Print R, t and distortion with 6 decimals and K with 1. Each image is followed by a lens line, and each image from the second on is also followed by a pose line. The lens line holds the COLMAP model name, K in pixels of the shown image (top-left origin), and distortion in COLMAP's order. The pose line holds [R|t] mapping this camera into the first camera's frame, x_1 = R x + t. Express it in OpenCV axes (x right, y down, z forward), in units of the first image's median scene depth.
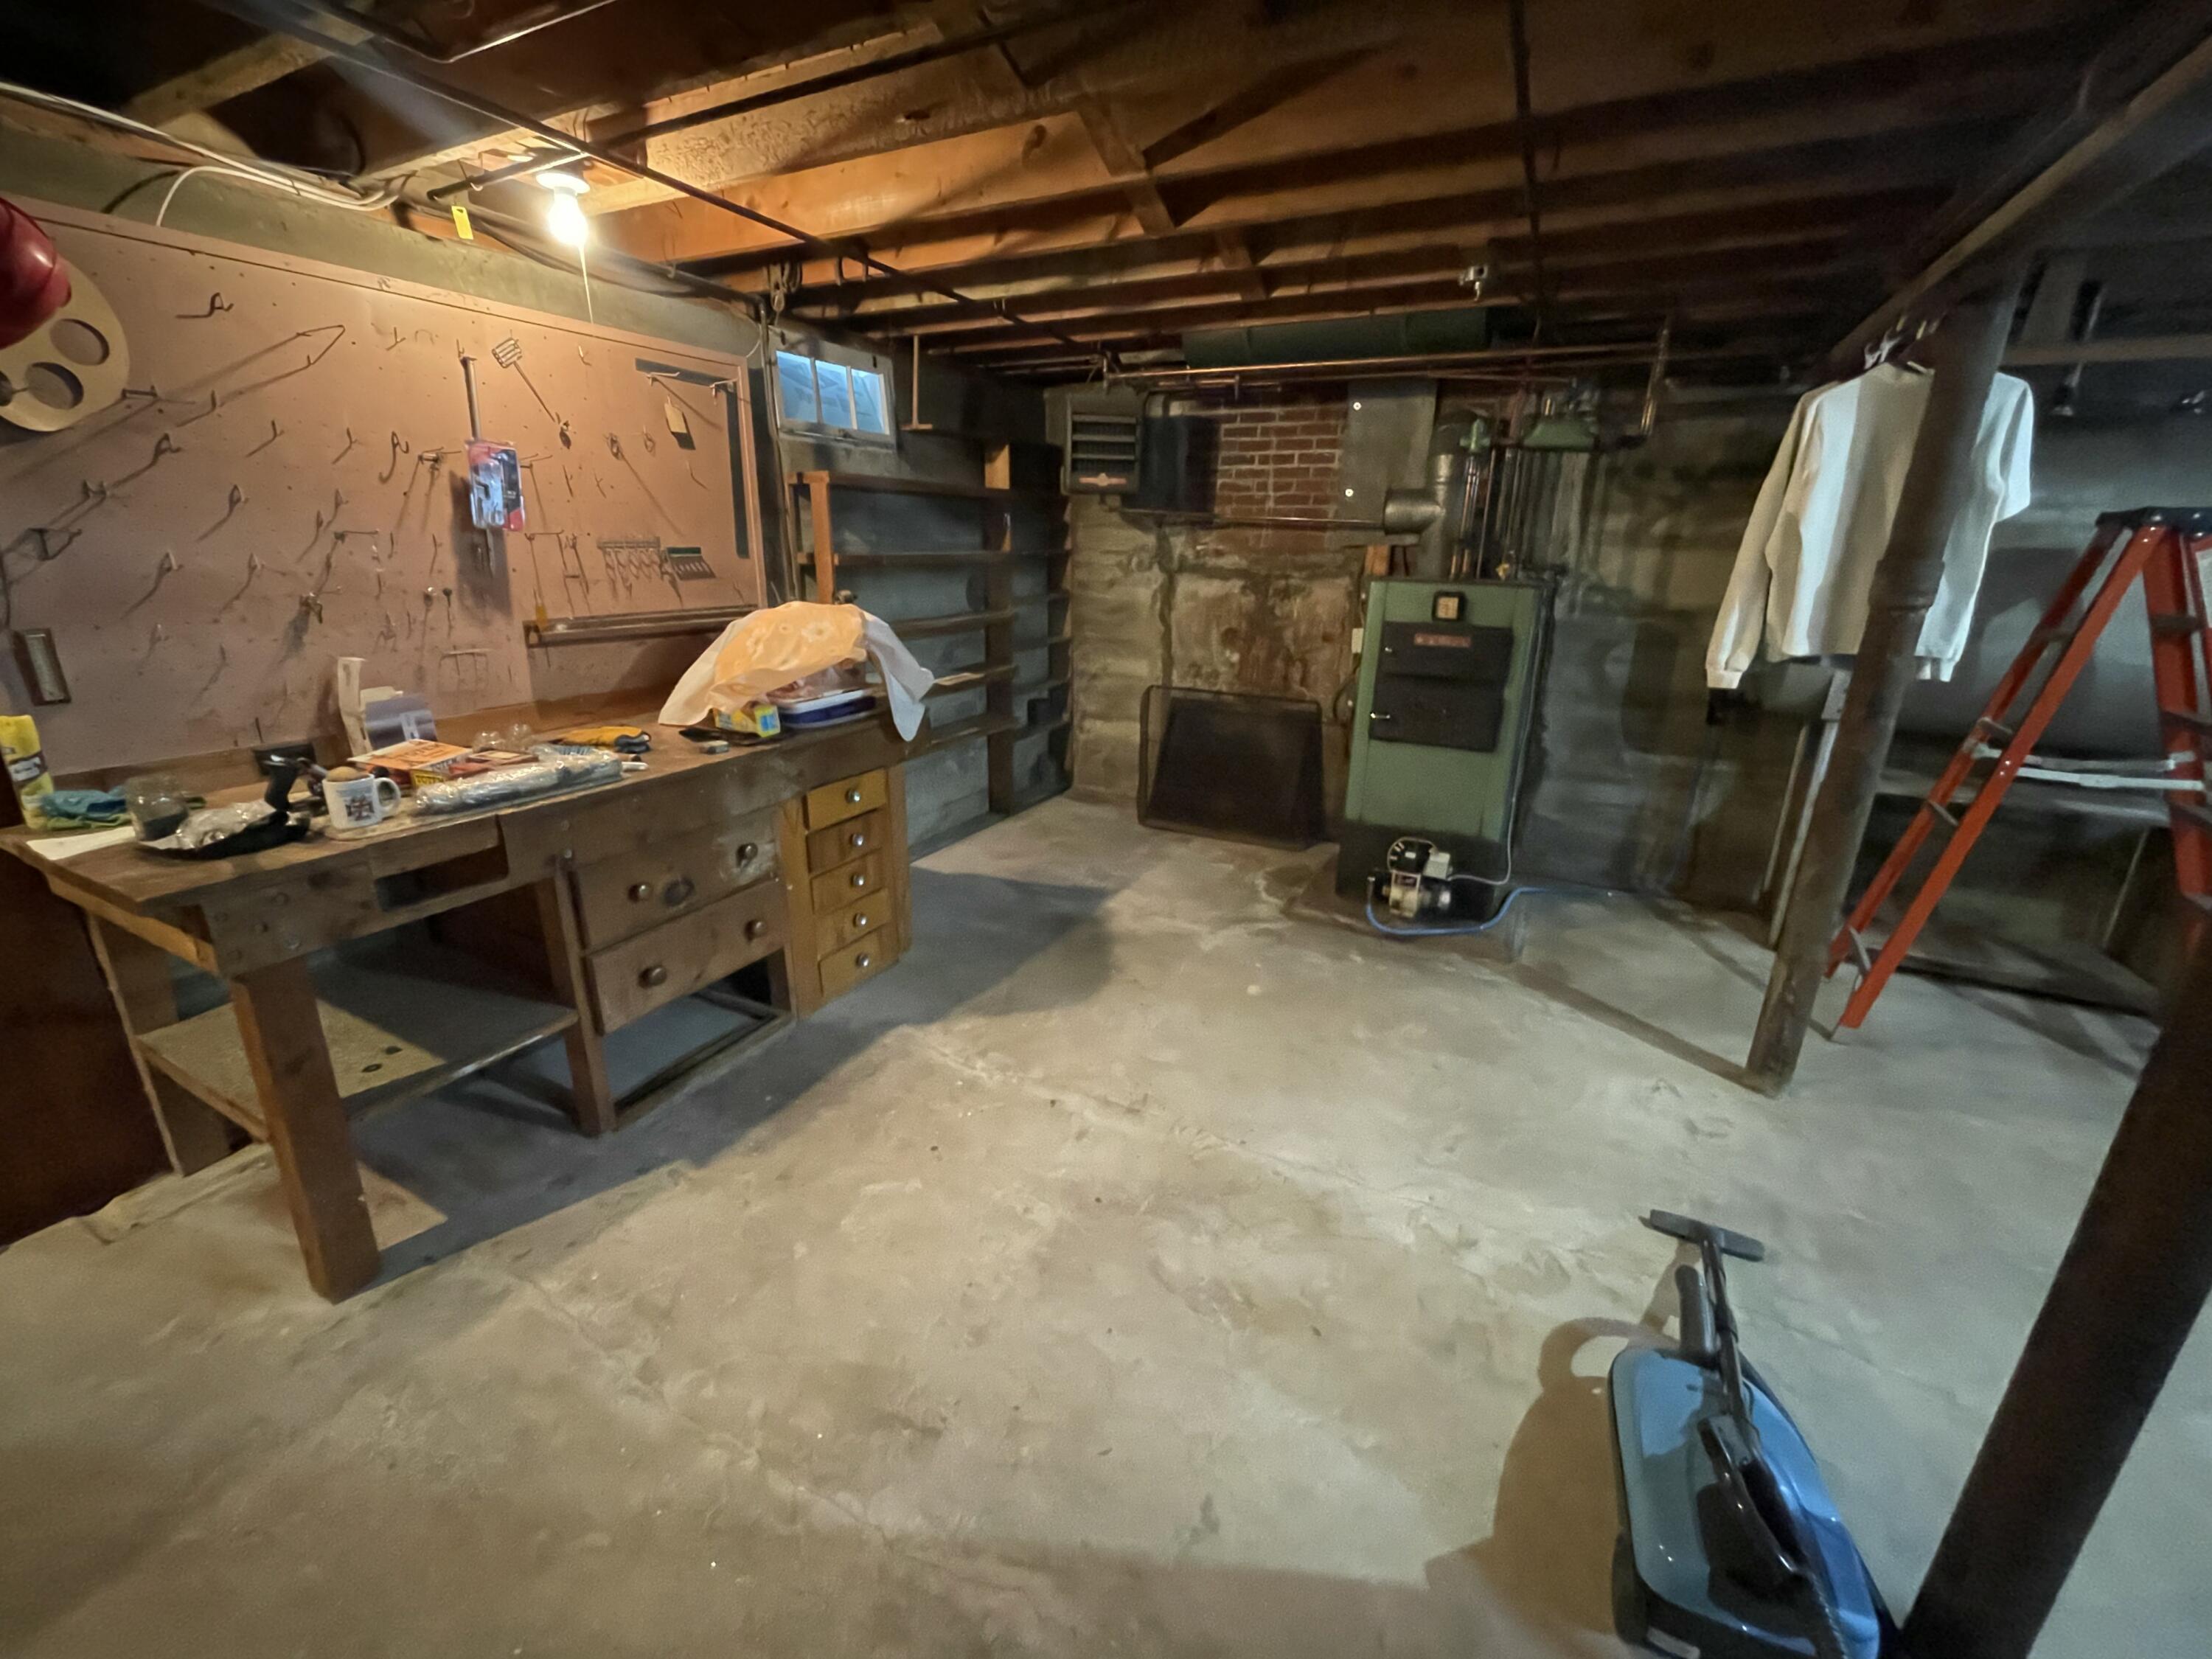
lens RADIAL K [[901.5, 0, 1101.0], [0, 901.5, 823.6], [0, 0, 1]] dist [-0.001393, -0.000354]
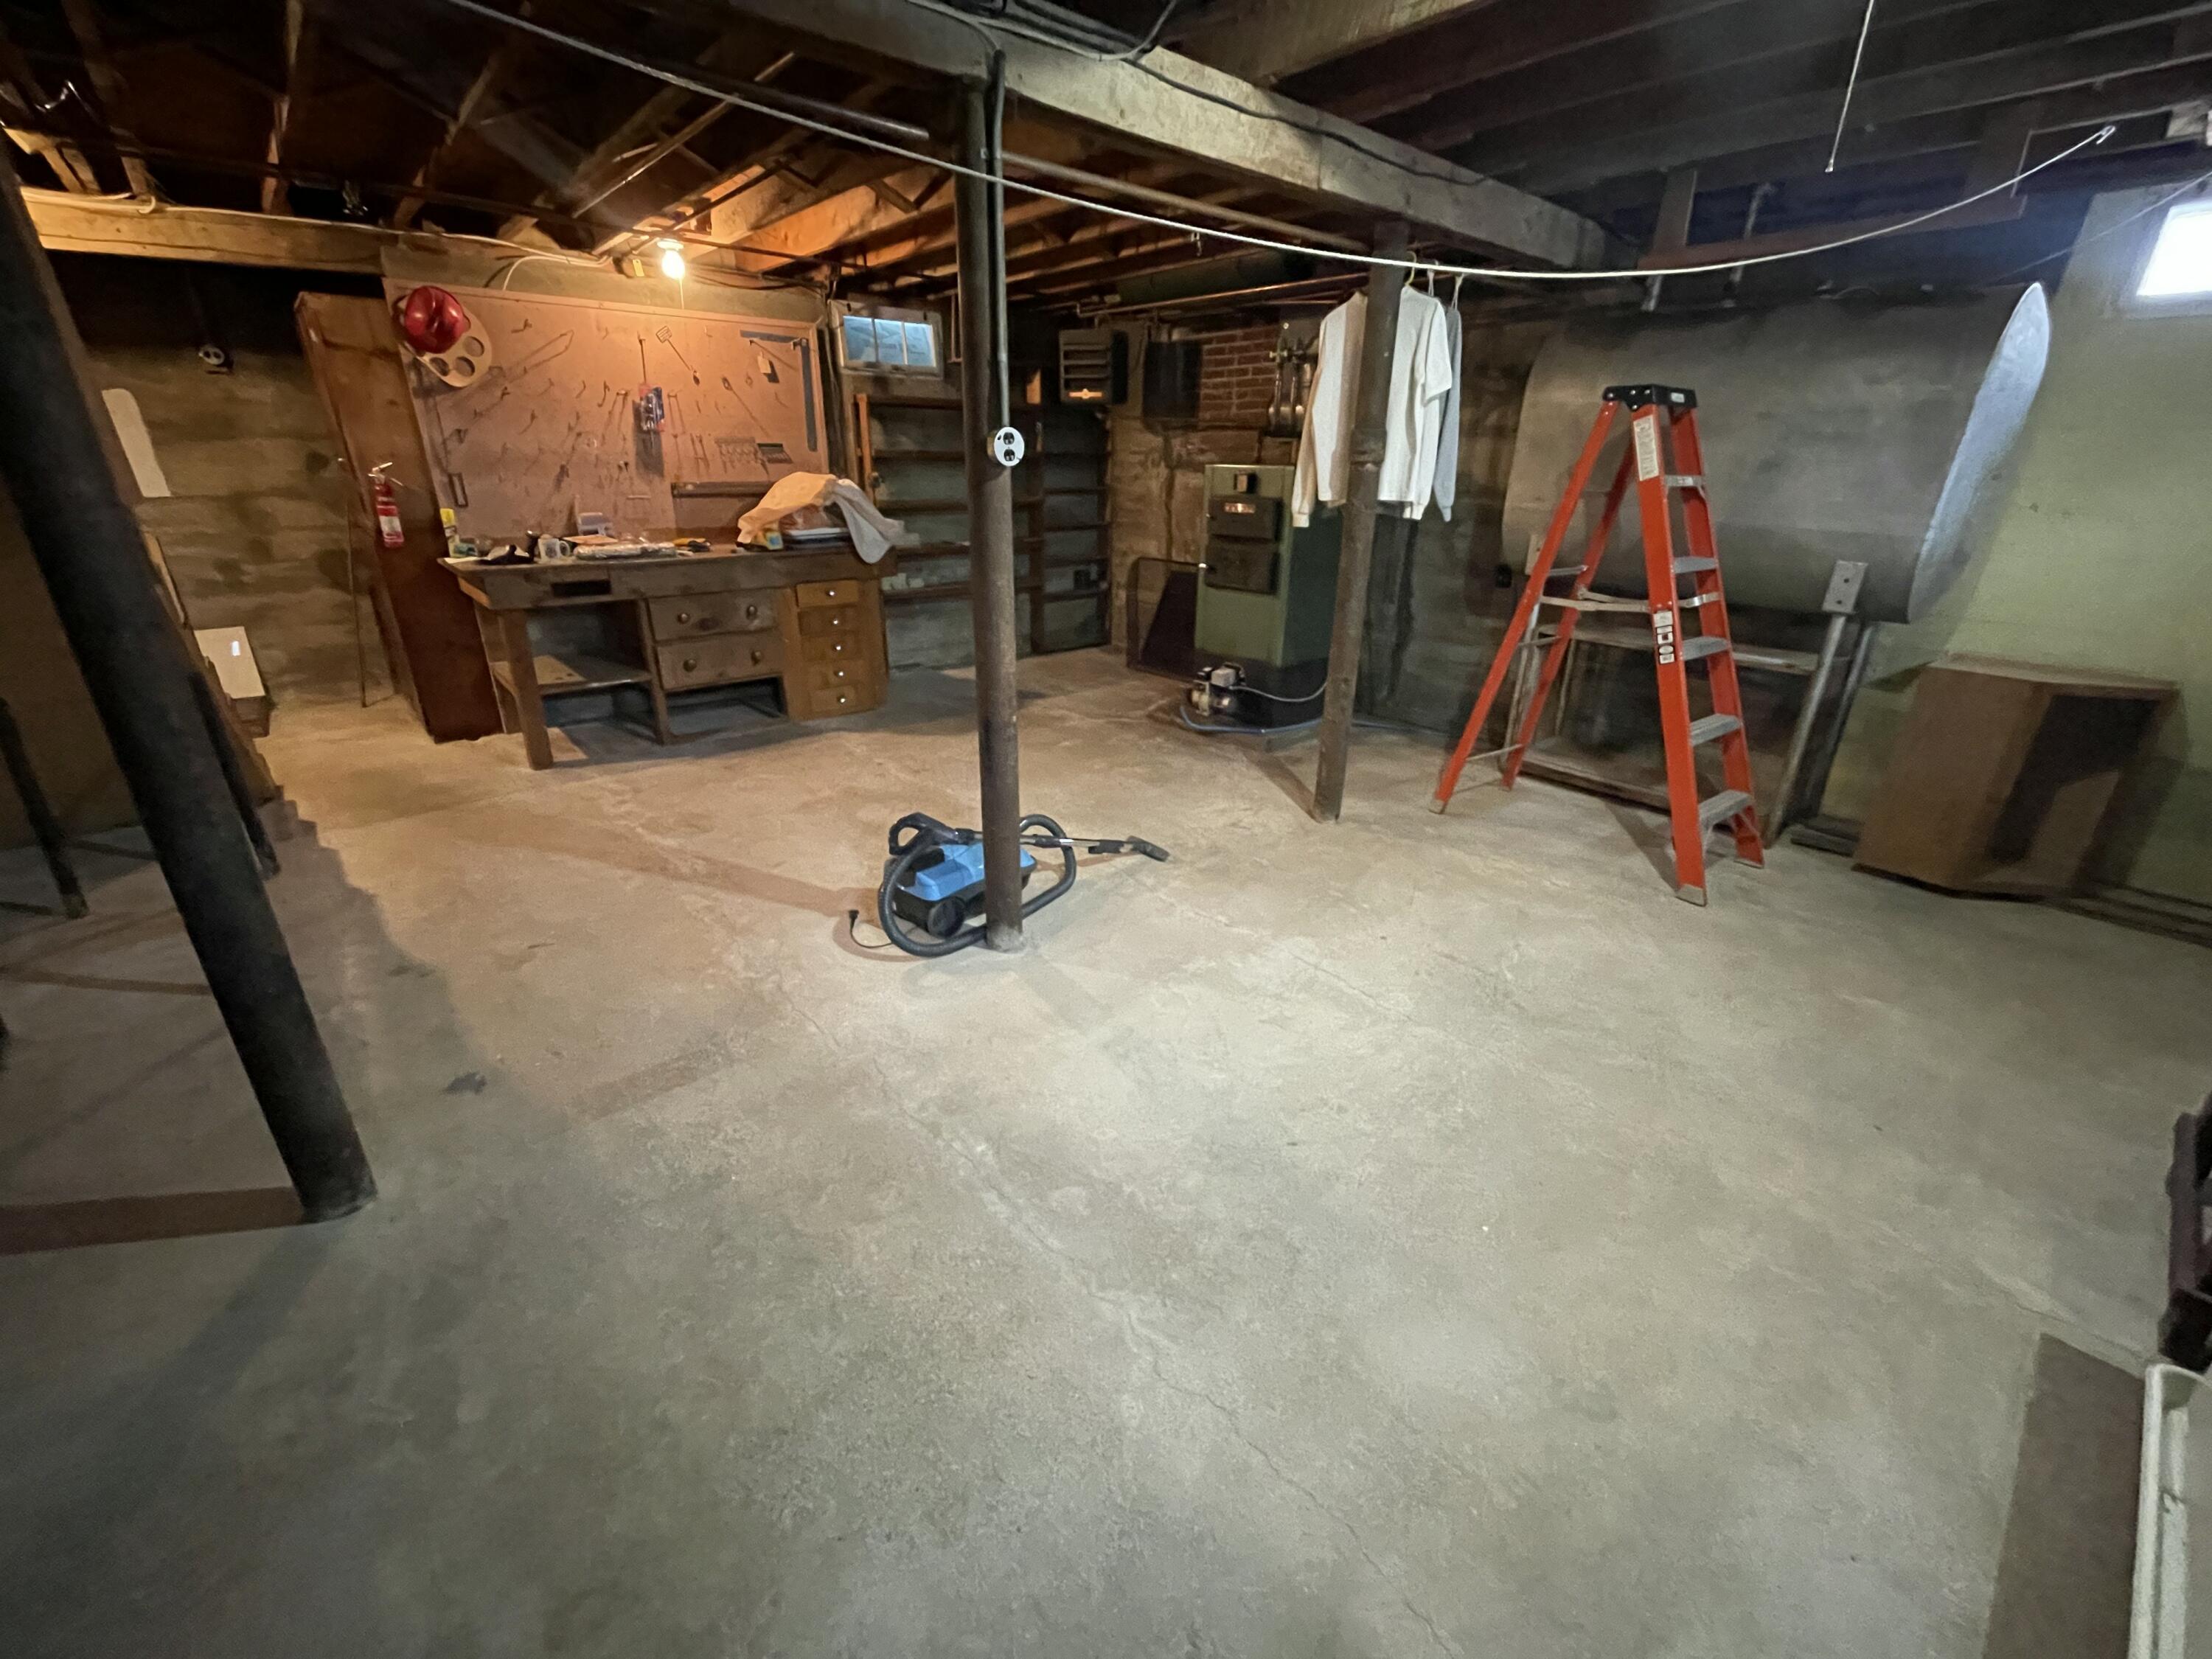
lens RADIAL K [[901.5, 0, 1099.8], [0, 901.5, 822.3], [0, 0, 1]] dist [-0.001393, -0.000354]
pose [[0.930977, 0.128258, -0.341805, 0.590471], [-0.103614, 0.990584, 0.089489, 0.137256], [0.350064, -0.047897, 0.935500, -0.299840]]
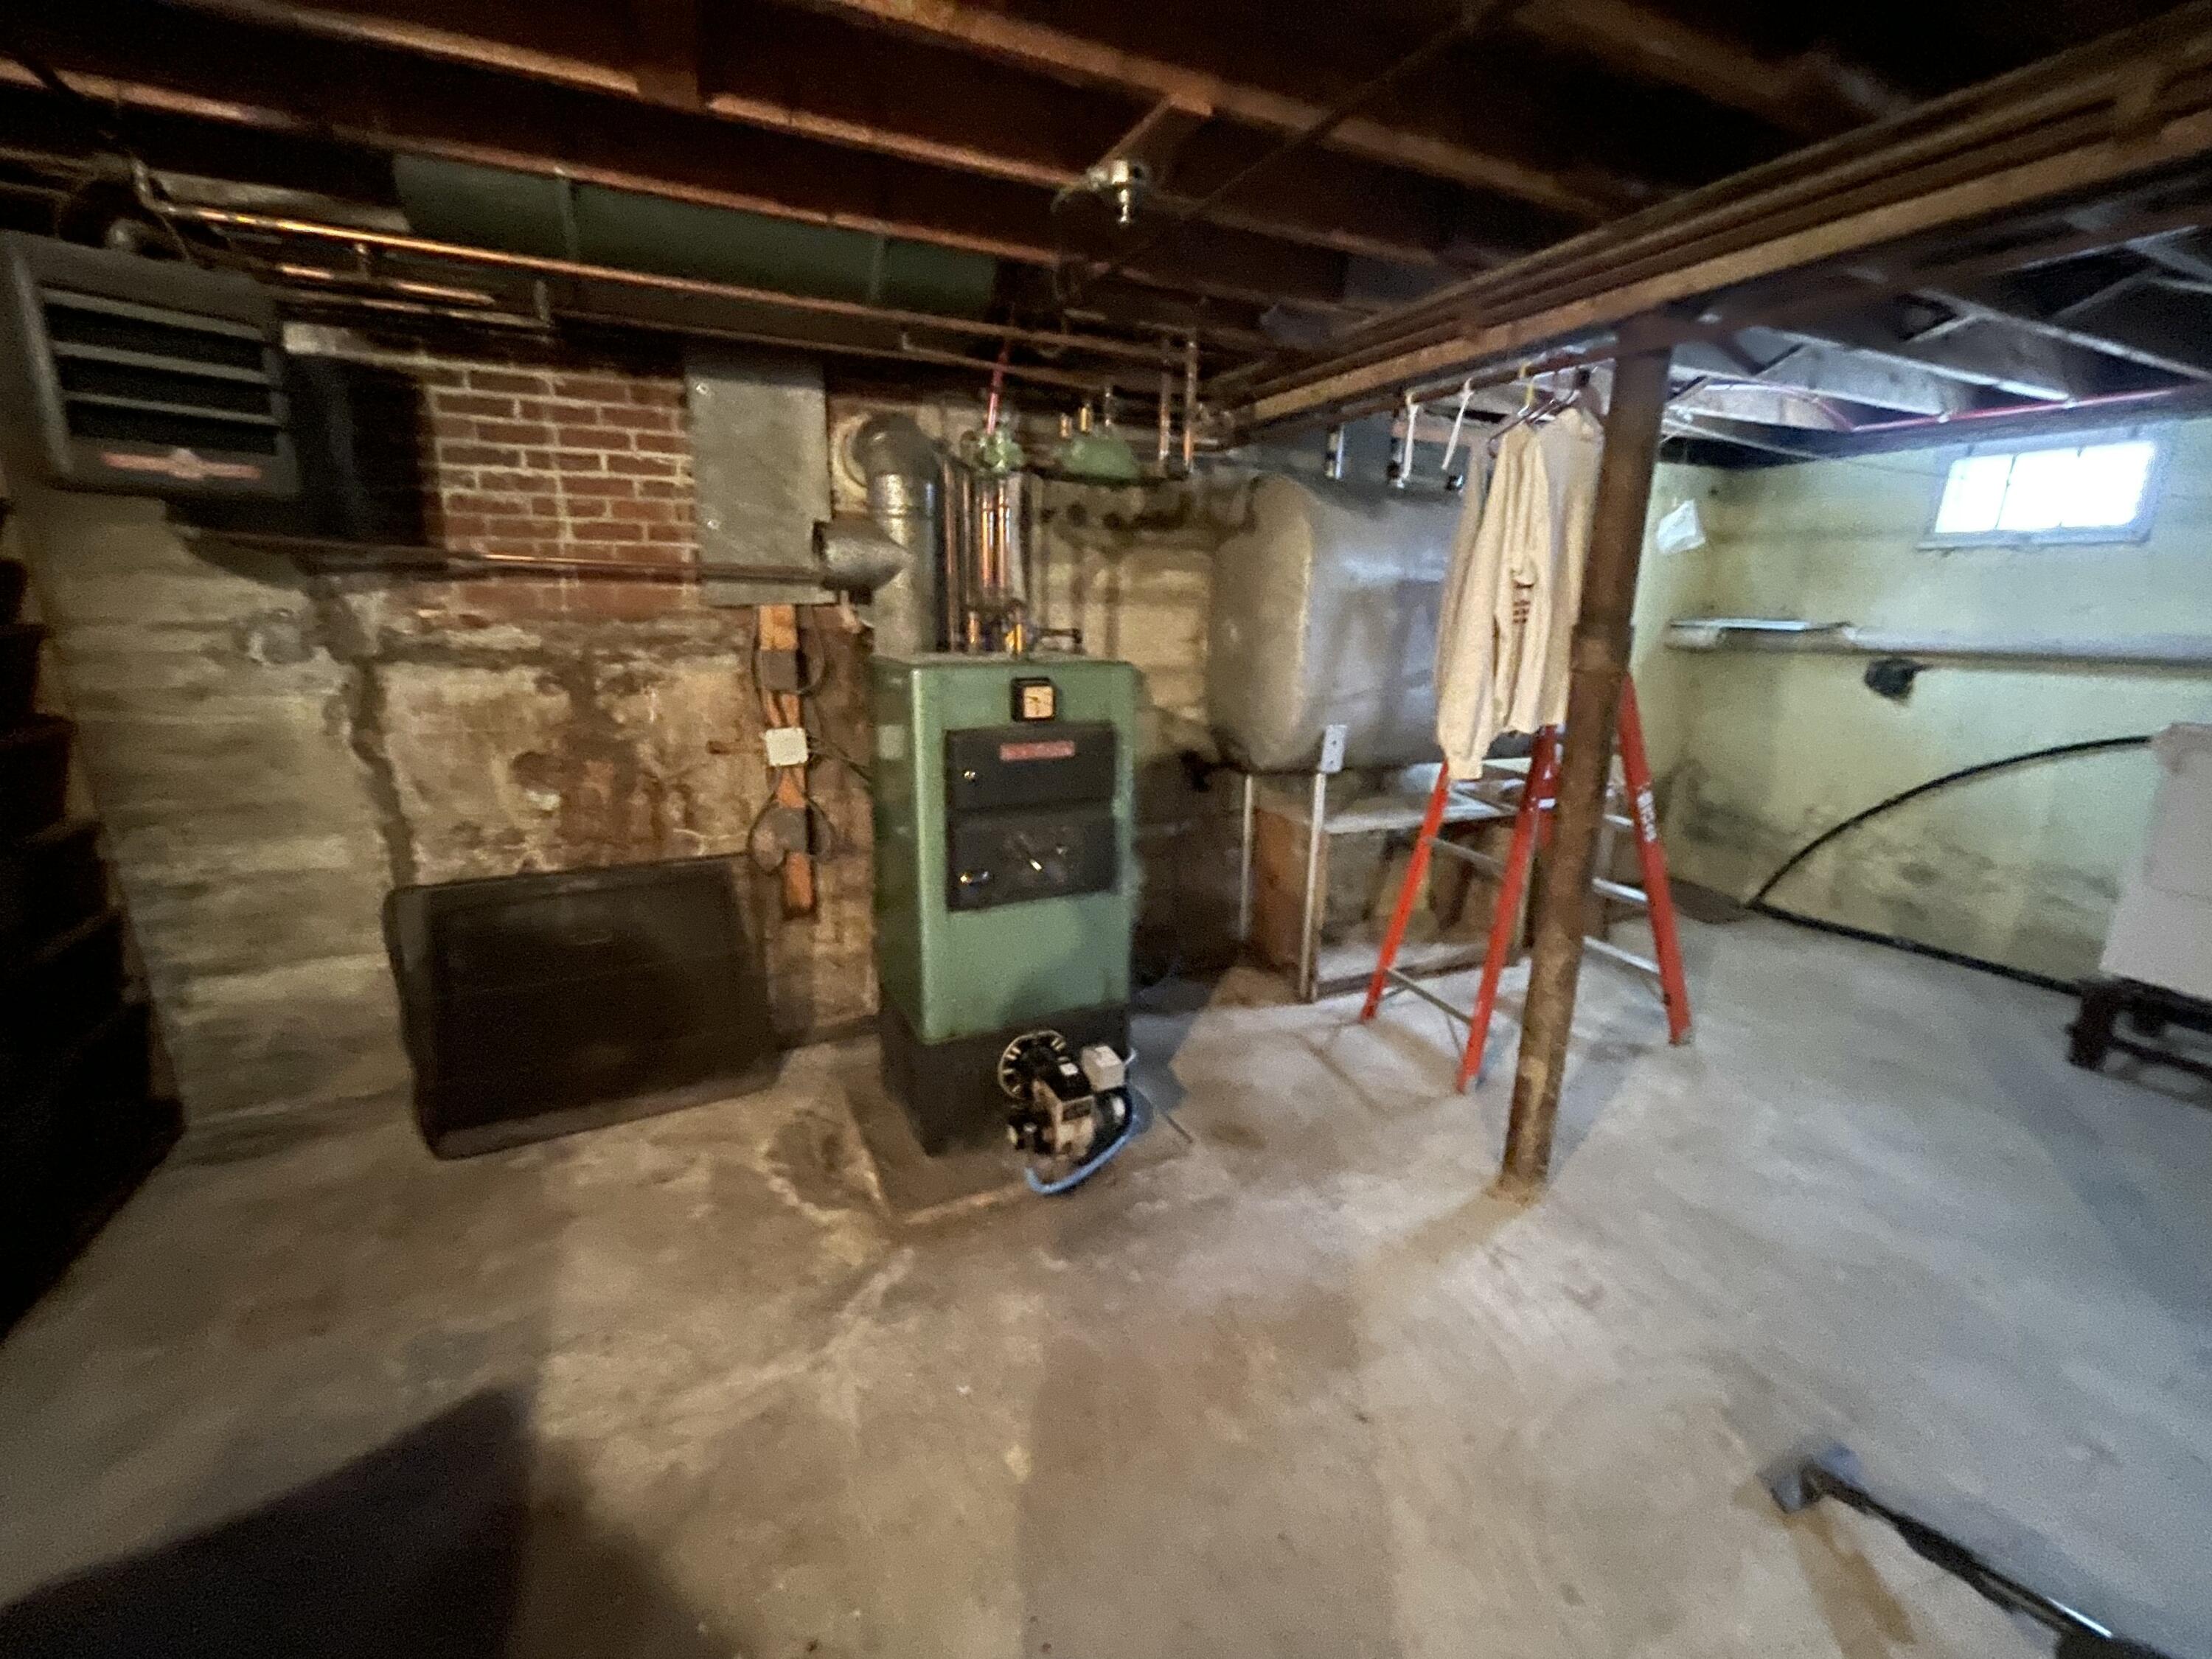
lens RADIAL K [[901.5, 0, 1096.8], [0, 901.5, 819.5], [0, 0, 1]] dist [-0.001393, -0.000354]
pose [[0.605277, -0.202596, 0.769802, -0.100885], [0.239229, 0.968660, 0.066831, -0.156510], [-0.759216, 0.143708, 0.634774, 0.460100]]
